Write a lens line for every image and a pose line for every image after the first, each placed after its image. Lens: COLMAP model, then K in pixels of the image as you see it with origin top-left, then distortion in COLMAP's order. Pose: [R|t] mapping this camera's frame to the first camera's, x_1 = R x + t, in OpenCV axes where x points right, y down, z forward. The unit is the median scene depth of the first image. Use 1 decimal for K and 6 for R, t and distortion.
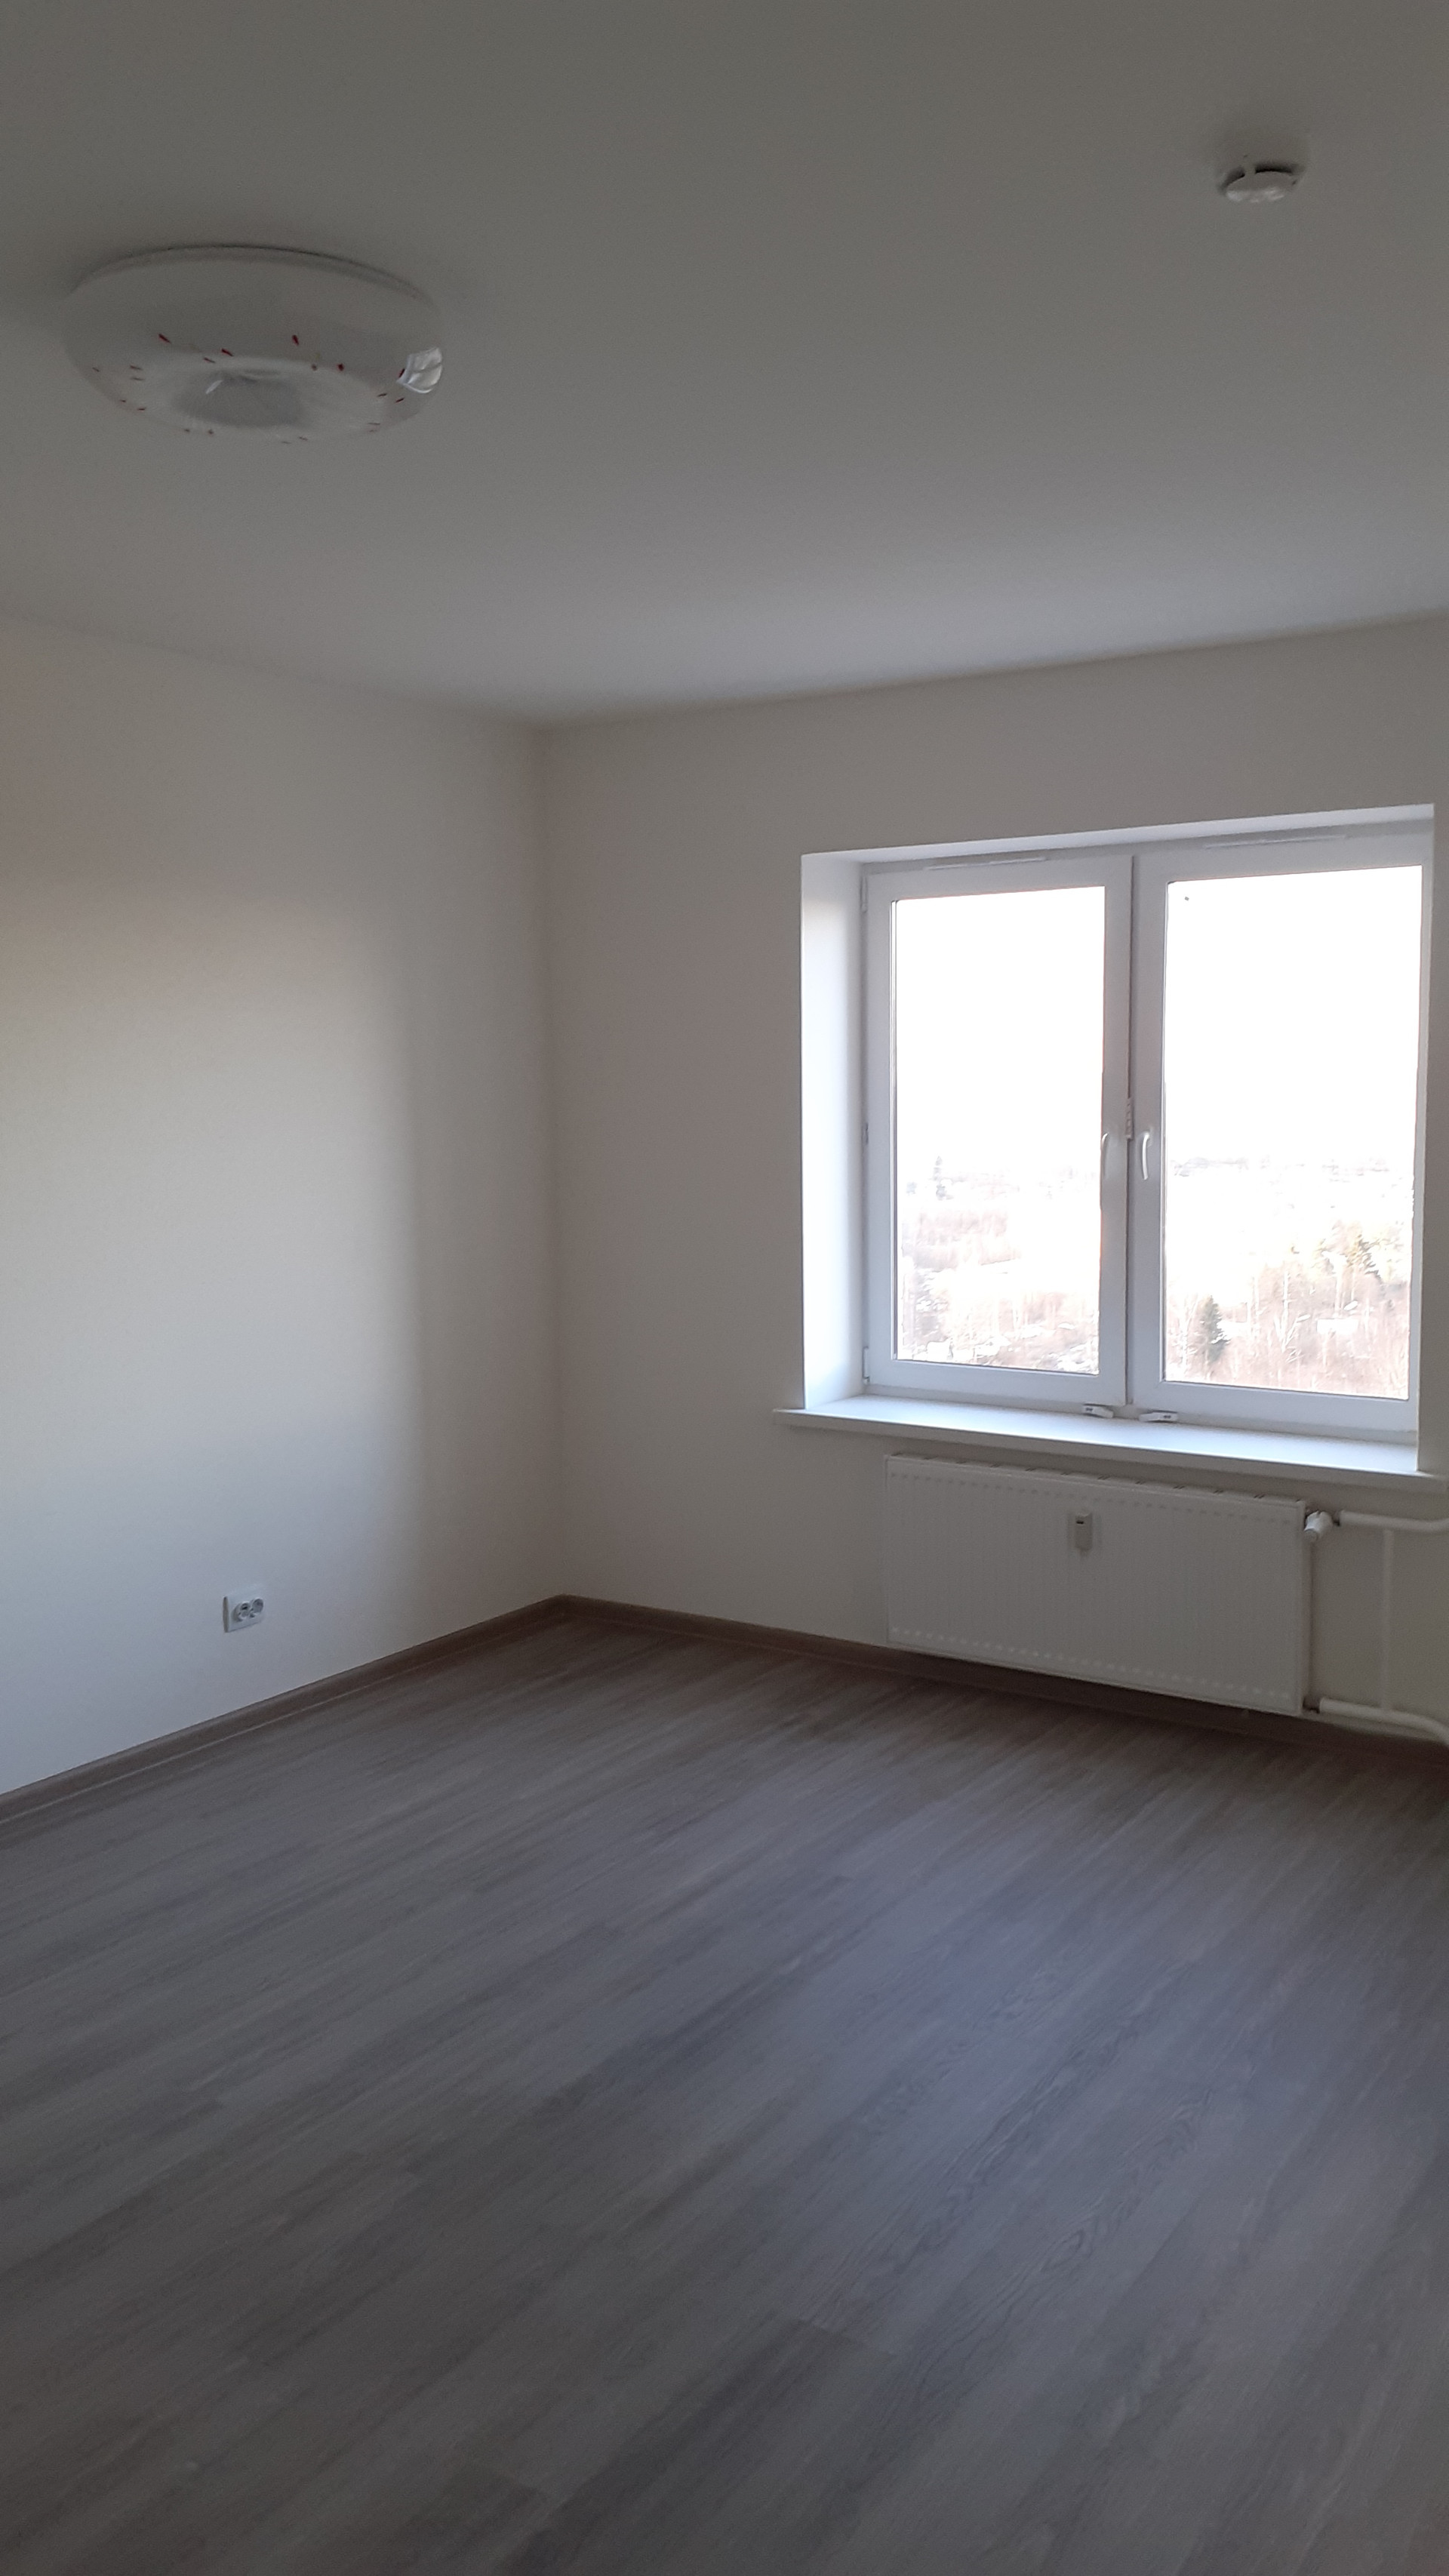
lens RADIAL K [[2067.1, 0, 689.3], [0, 2067.1, 1314.5], [0, 0, 1]] dist [0.065099, -0.027468]
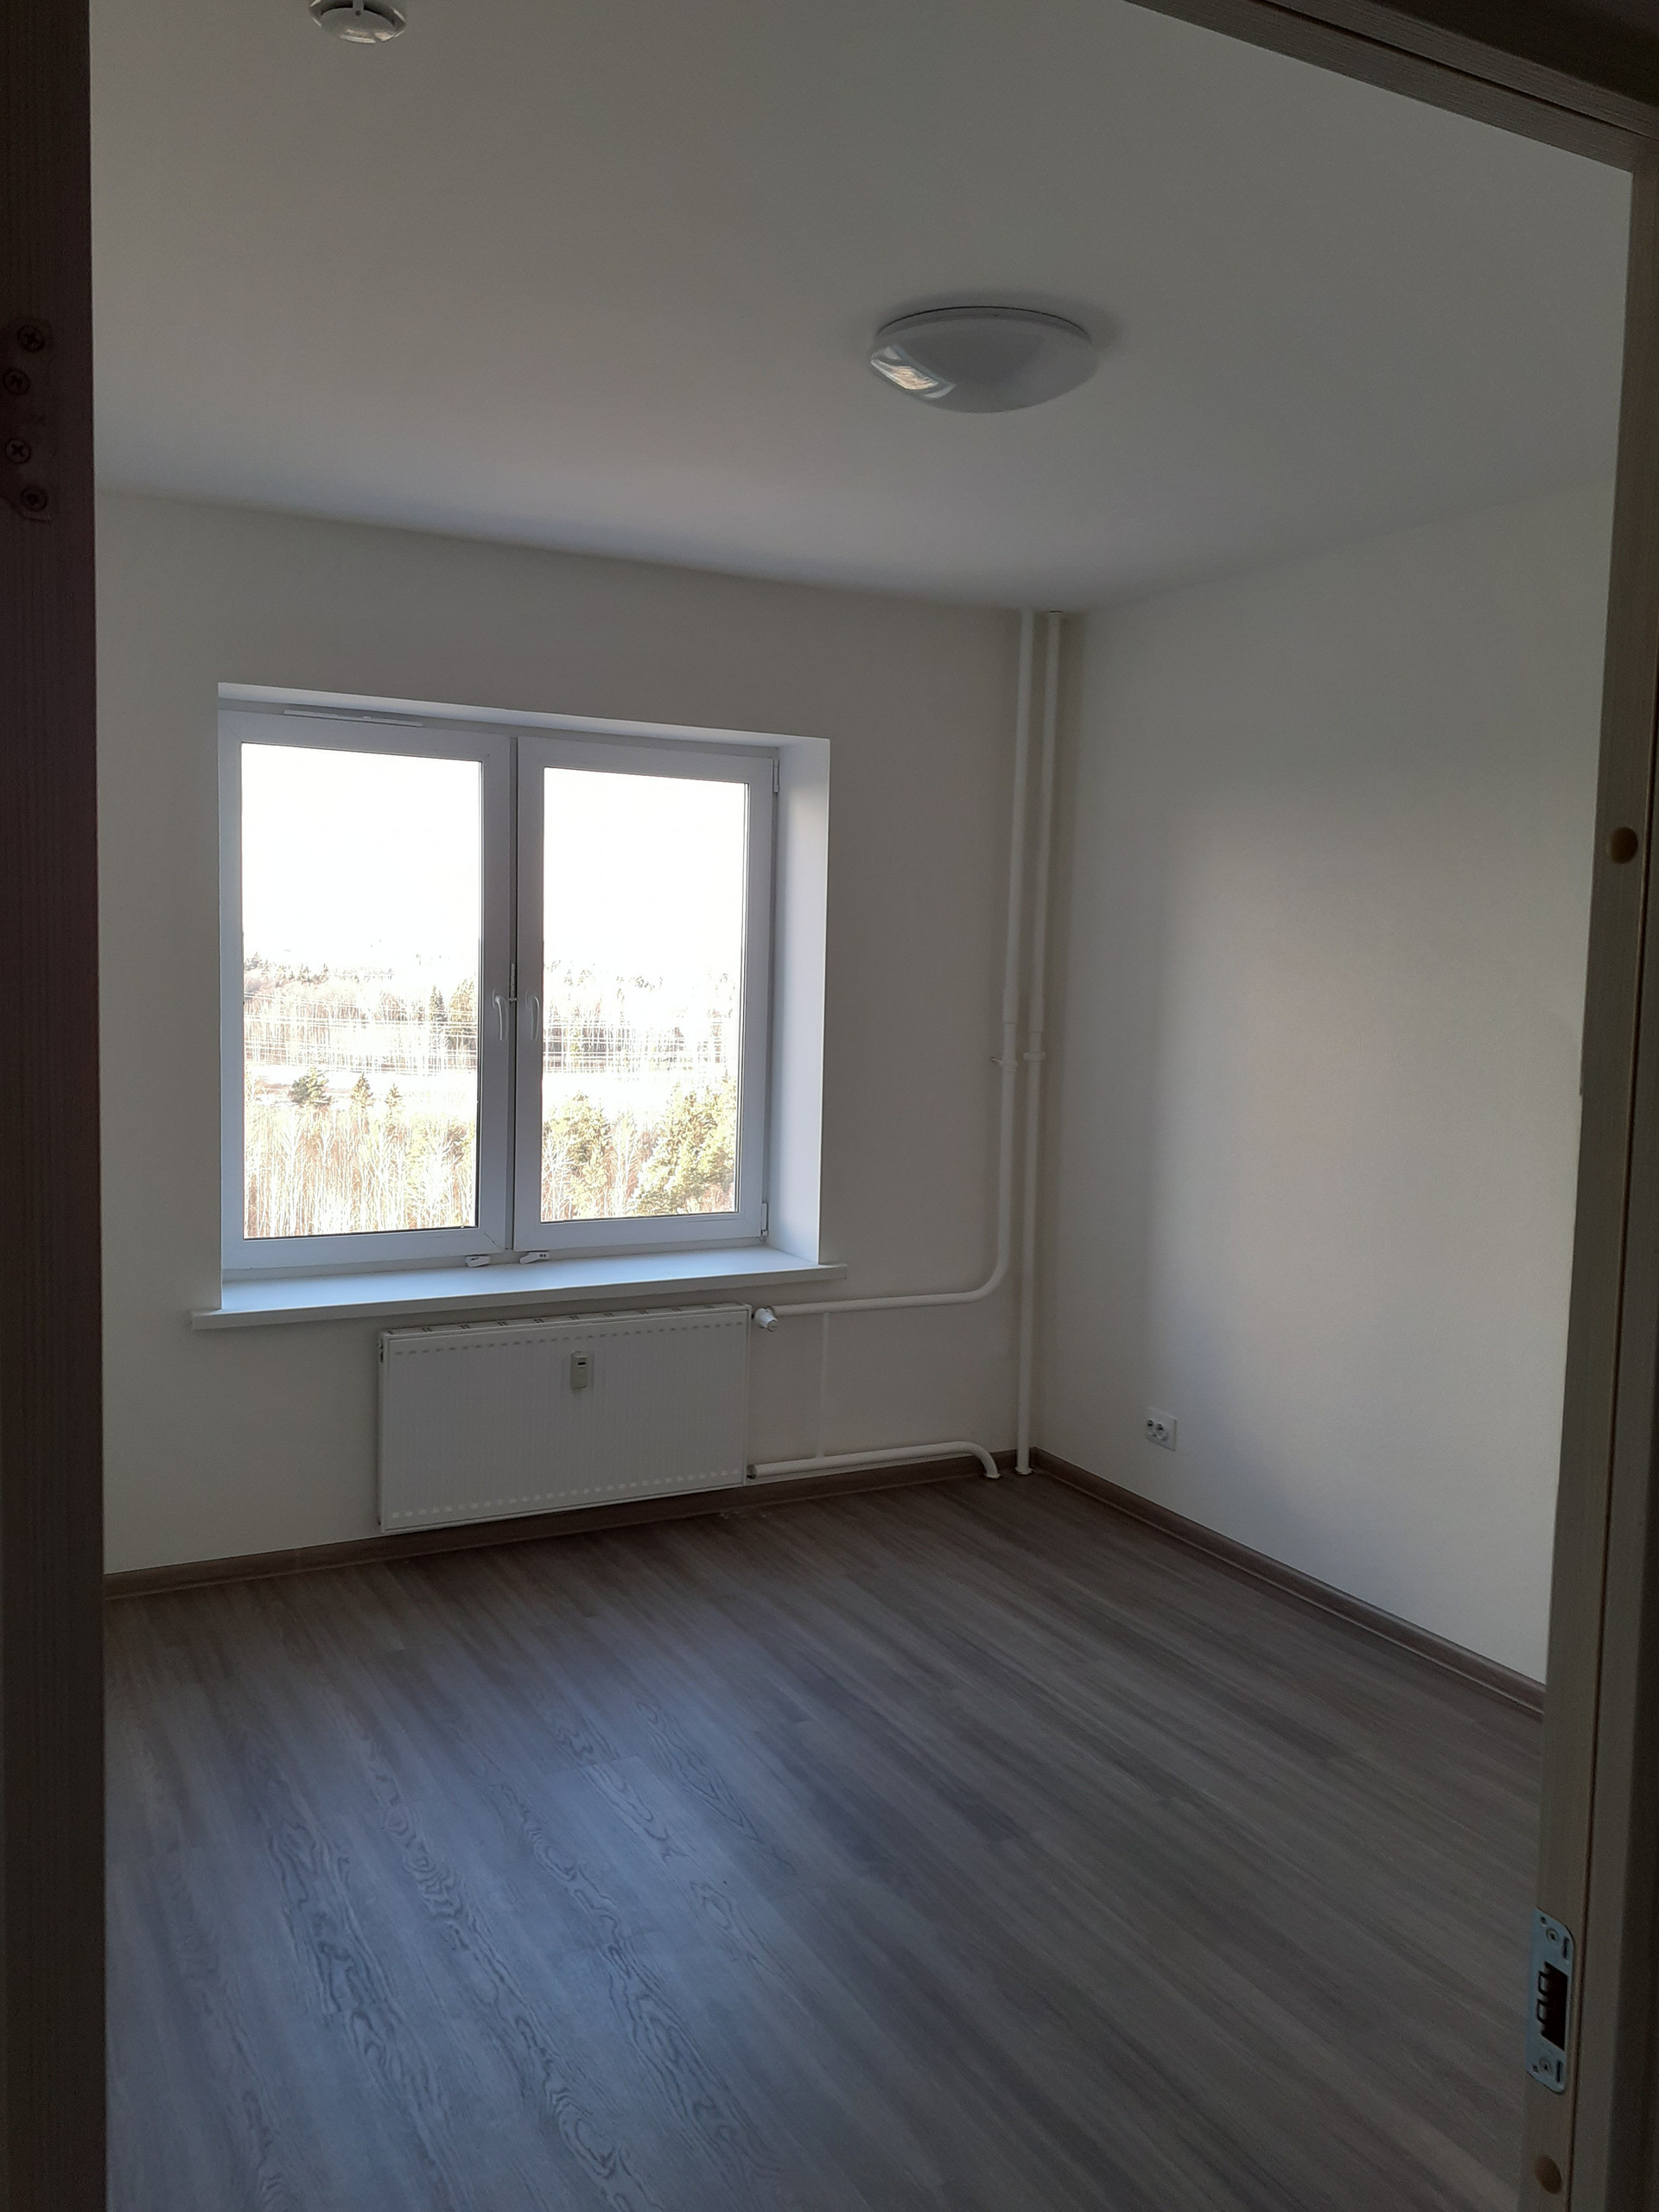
lens RADIAL K [[1778.9, 0, 841.7], [0, 1778.9, 1087.2], [0, 0, 1]] dist [0.059453, -0.015251]
pose [[0.450465, -0.039456, 0.891922, -0.549470], [0.079284, 0.996844, 0.004056, -0.031345], [-0.889267, 0.068888, 0.452171, 0.449067]]
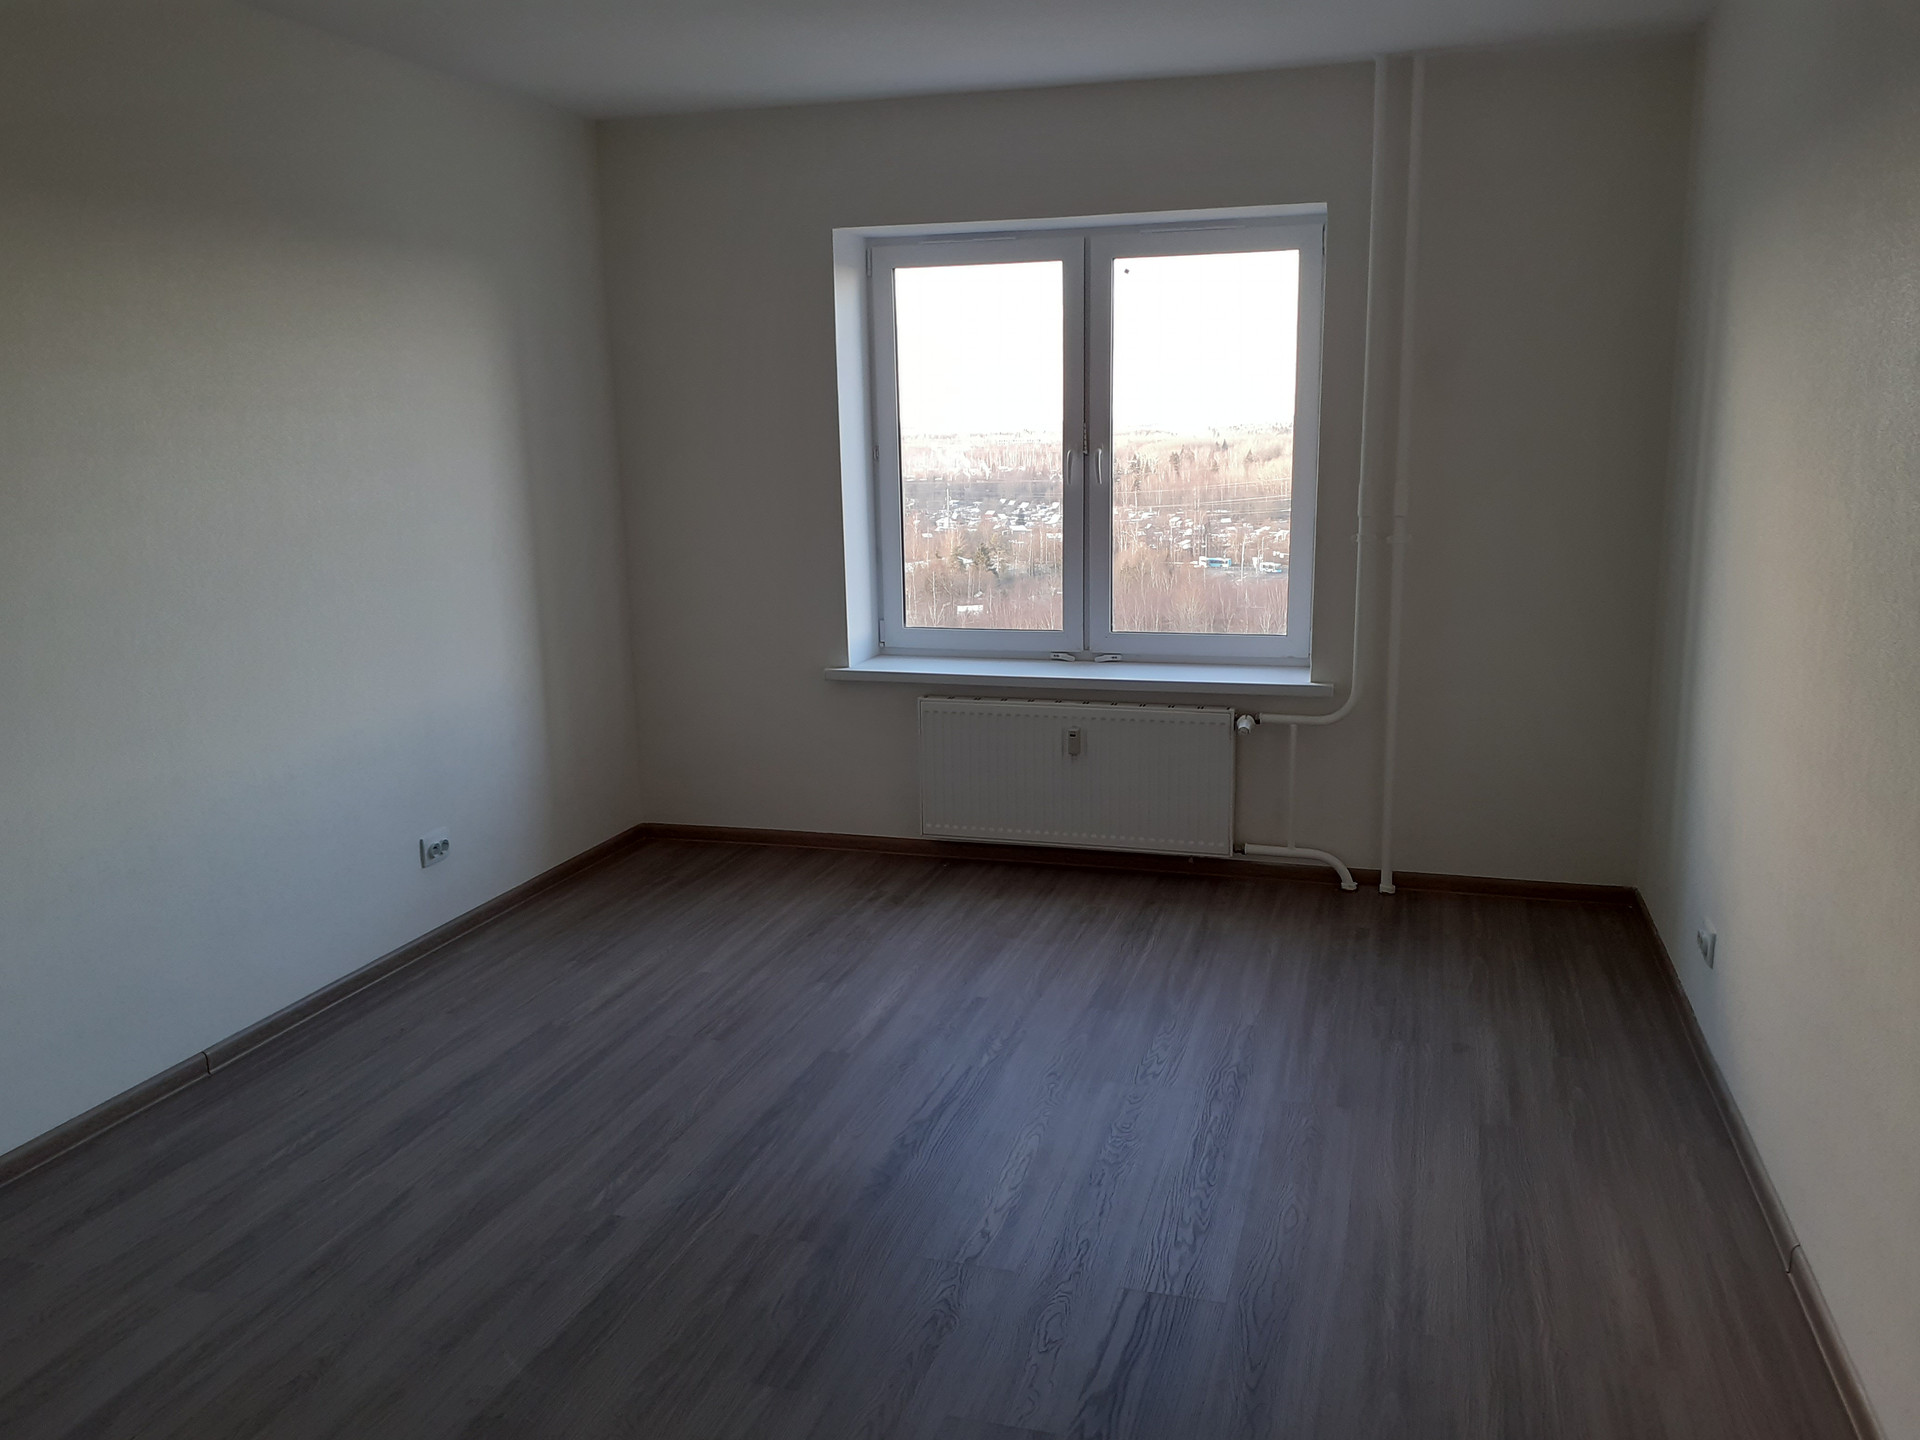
lens RADIAL K [[1544.1, 0, 930.5], [0, 1544.1, 761.1], [0, 0, 1]] dist [0.059453, -0.015251]
pose [[0.958019, -0.067343, 0.278684, -0.187531], [0.039960, 0.993899, 0.102805, 0.007505], [-0.283907, -0.087353, 0.954865, 0.041938]]
